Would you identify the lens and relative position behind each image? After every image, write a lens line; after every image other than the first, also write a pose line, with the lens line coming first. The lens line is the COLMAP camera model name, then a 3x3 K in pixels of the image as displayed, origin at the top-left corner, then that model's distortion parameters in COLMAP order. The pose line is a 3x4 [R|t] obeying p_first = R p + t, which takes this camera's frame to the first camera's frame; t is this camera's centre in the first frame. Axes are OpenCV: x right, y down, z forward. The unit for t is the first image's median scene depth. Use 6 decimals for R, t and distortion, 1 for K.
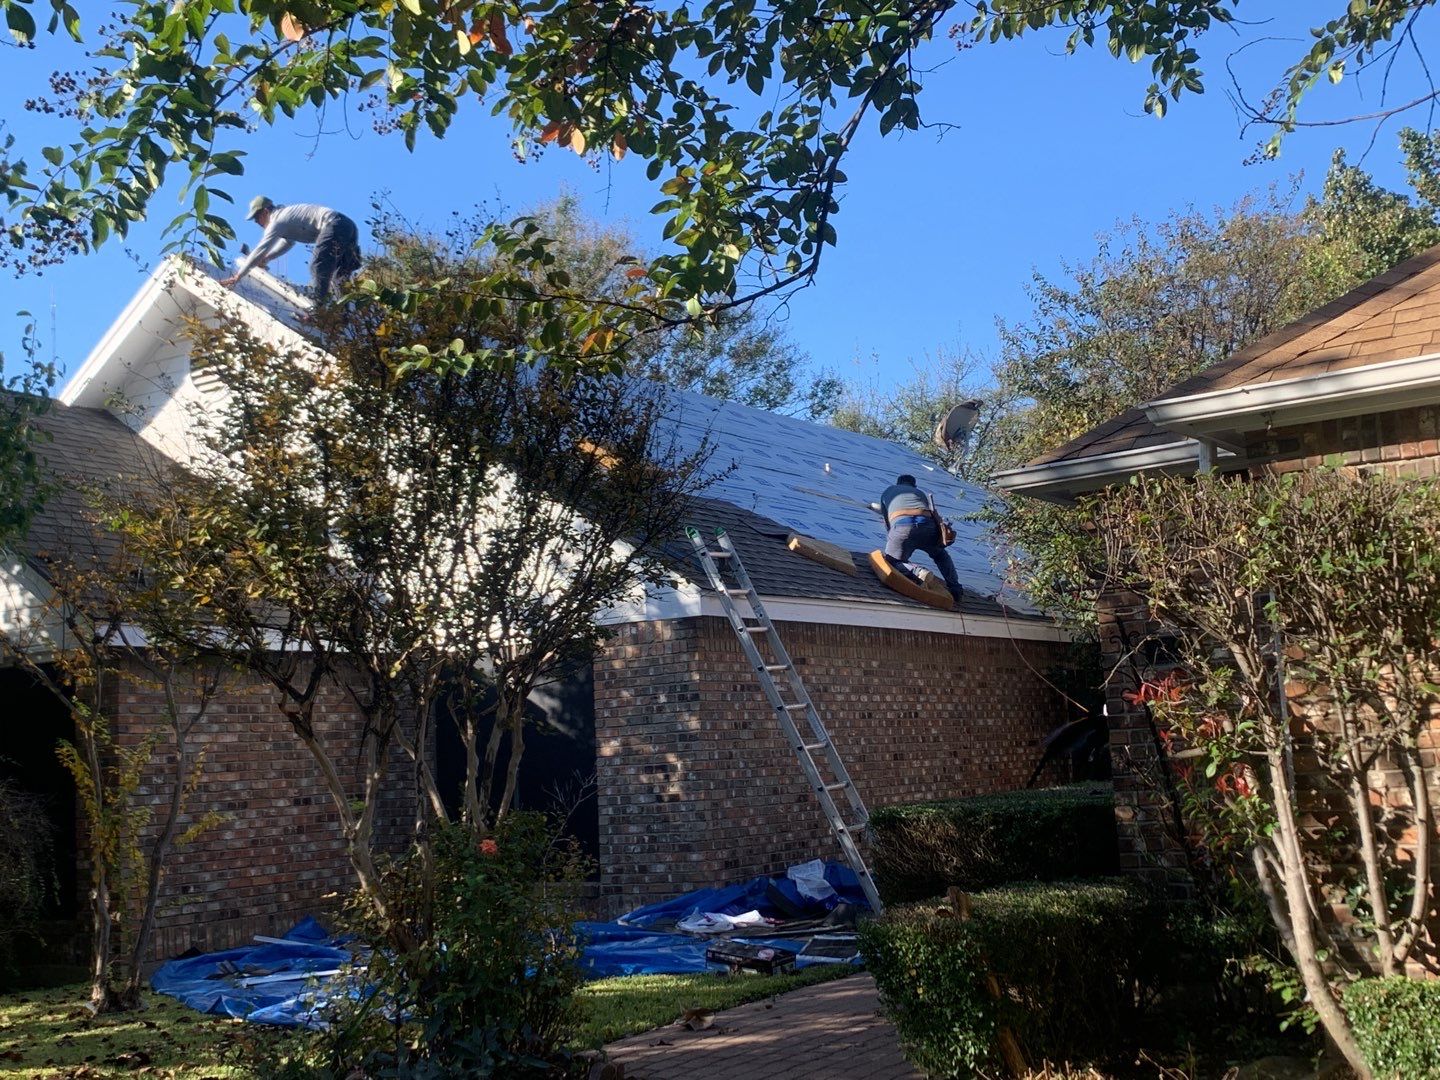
lens RADIAL K [[1812.5, 0, 699.8], [0, 1812.5, 520.9], [0, 0, 1]] dist [0.095086, 0.000000]
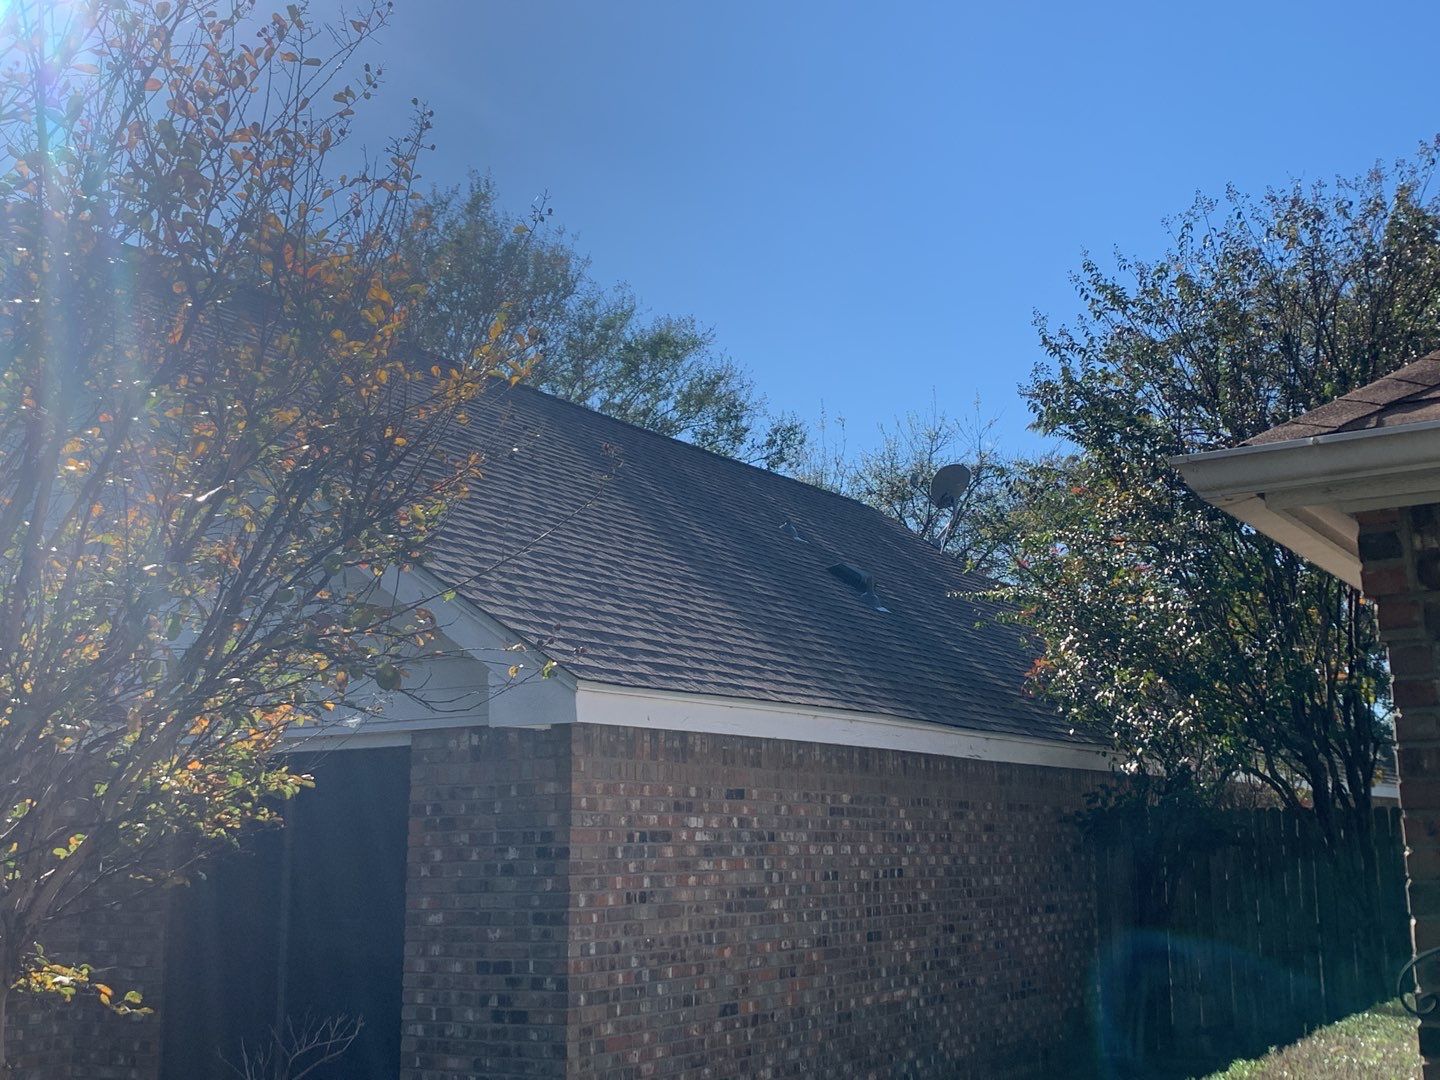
lens RADIAL K [[1755.2, 0, 739.7], [0, 1755.2, 568.8], [0, 0, 1]] dist [0.210039, 0.000000]
pose [[0.997719, 0.046830, 0.048611, 0.020747], [-0.045733, 0.998679, -0.023430, 0.010078], [-0.049644, 0.021153, 0.998543, 0.342781]]
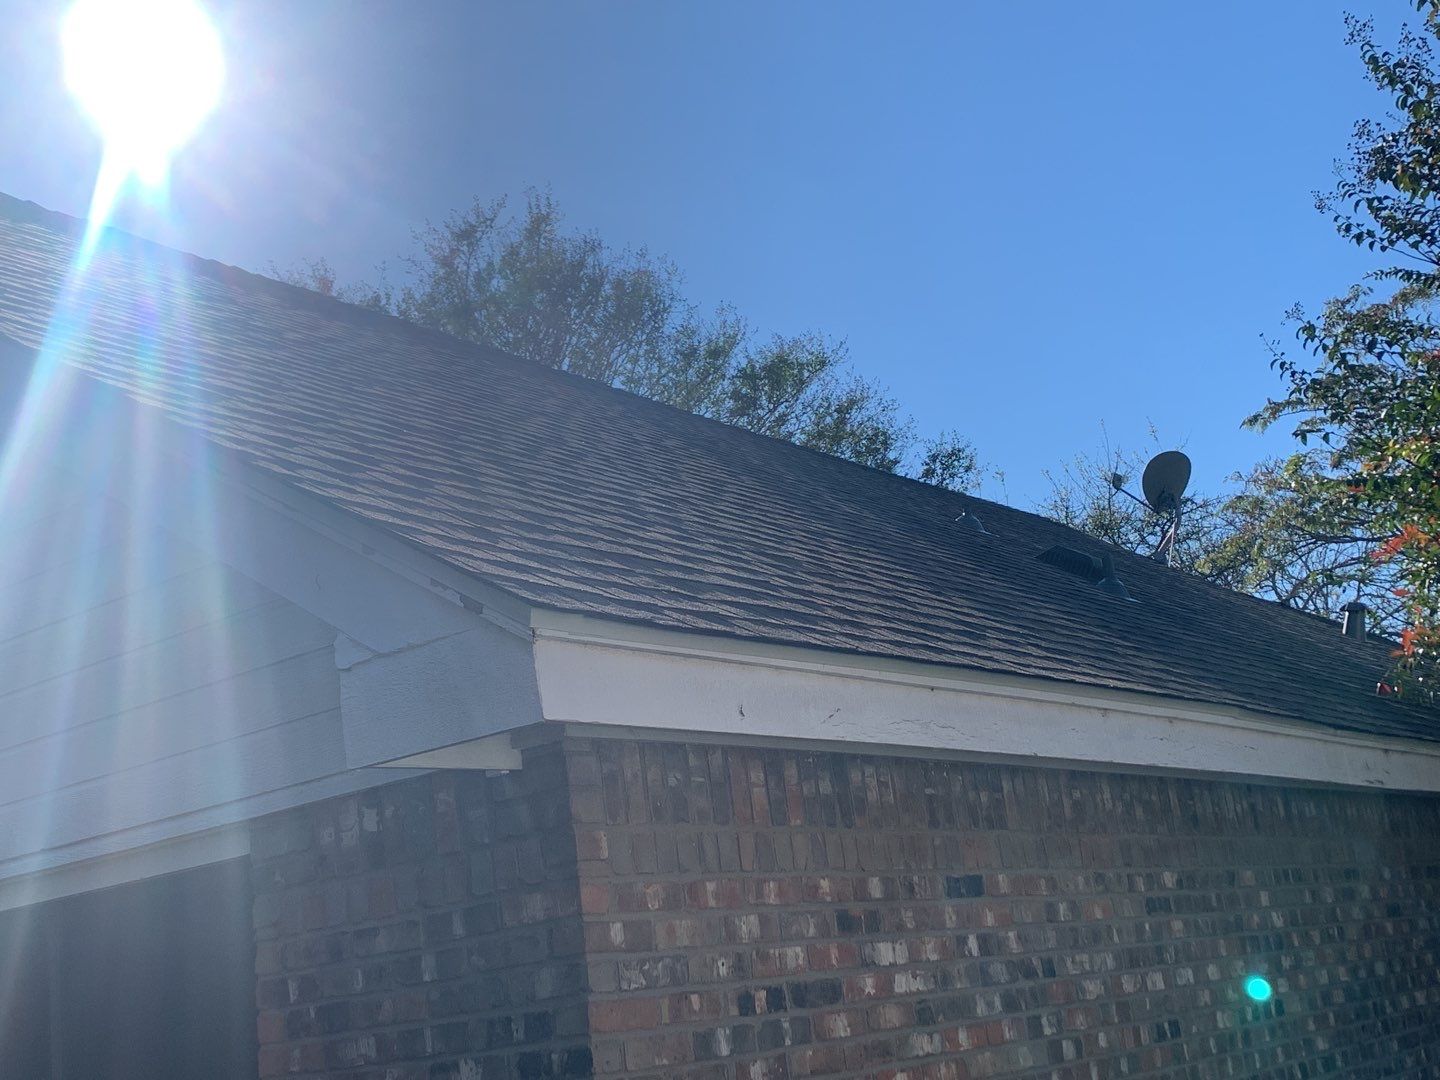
lens RADIAL K [[1679.2, 0, 734.3], [0, 1679.2, 529.0], [0, 0, 1]] dist [0.026422, 0.000000]
pose [[0.995257, -0.084565, -0.048089, 0.032508], [0.077253, 0.987466, -0.137634, 0.050075], [0.059125, 0.133267, 0.989315, 0.661486]]
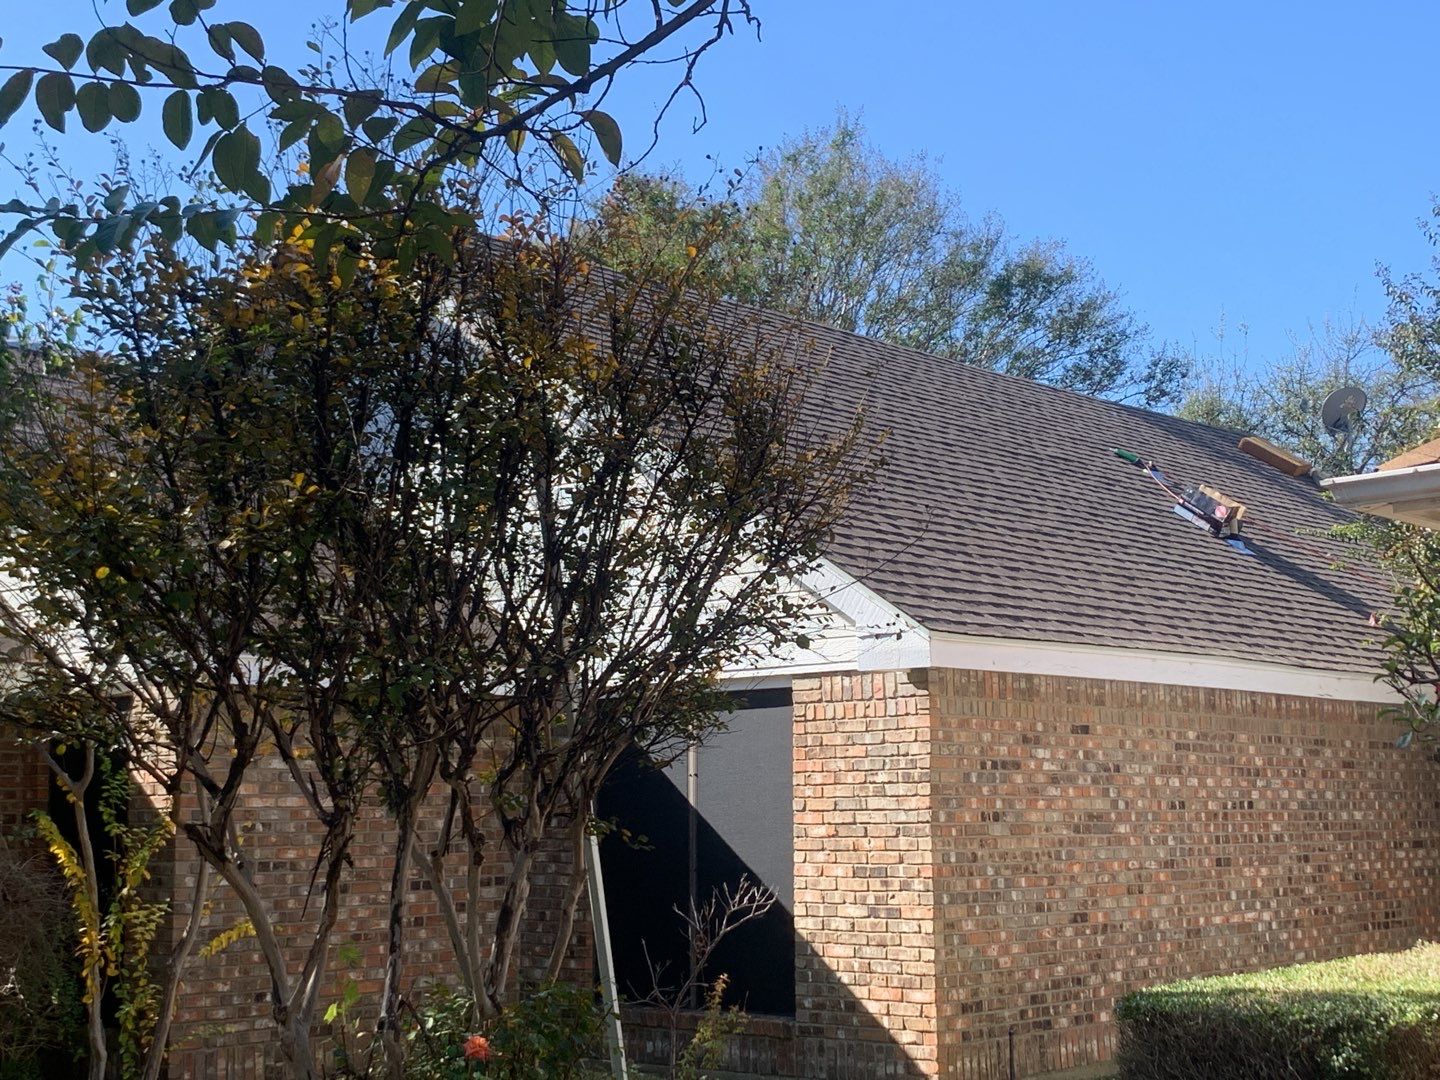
lens RADIAL K [[2058.6, 0, 723.1], [0, 2058.6, 528.4], [0, 0, 1]] dist [0.043918, 0.000000]
pose [[0.986767, 0.021671, -0.160692, 0.042515], [-0.021547, 0.999765, 0.002515, -0.002837], [0.160709, 0.000981, 0.987001, 0.146529]]
